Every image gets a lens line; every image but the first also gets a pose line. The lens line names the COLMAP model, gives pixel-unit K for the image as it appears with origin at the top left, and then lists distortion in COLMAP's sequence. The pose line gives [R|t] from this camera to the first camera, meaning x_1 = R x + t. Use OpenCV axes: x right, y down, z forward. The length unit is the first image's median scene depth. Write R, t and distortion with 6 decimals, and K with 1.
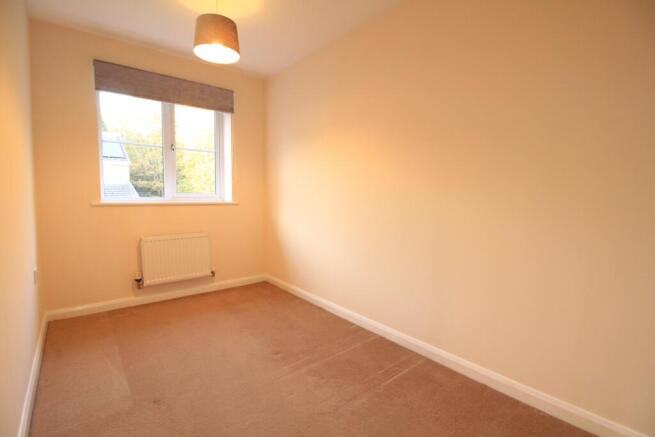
lens RADIAL K [[313.7, 0, 327.5], [0, 313.7, 218.5], [0, 0, 1]] dist [-0.000504, 0.000098]
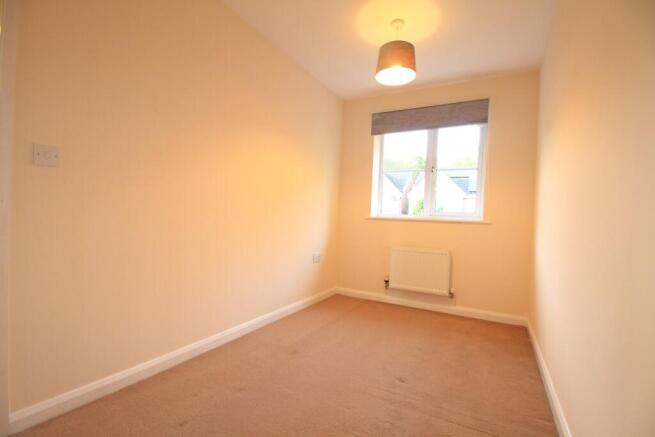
lens RADIAL K [[313.7, 0, 327.5], [0, 313.7, 218.5], [0, 0, 1]] dist [-0.000504, 0.000098]
pose [[0.367881, 0.012197, -0.929793, 0.389396], [-0.105241, 0.994035, -0.028600, 0.012805], [0.923898, 0.108373, 0.366970, 0.287680]]
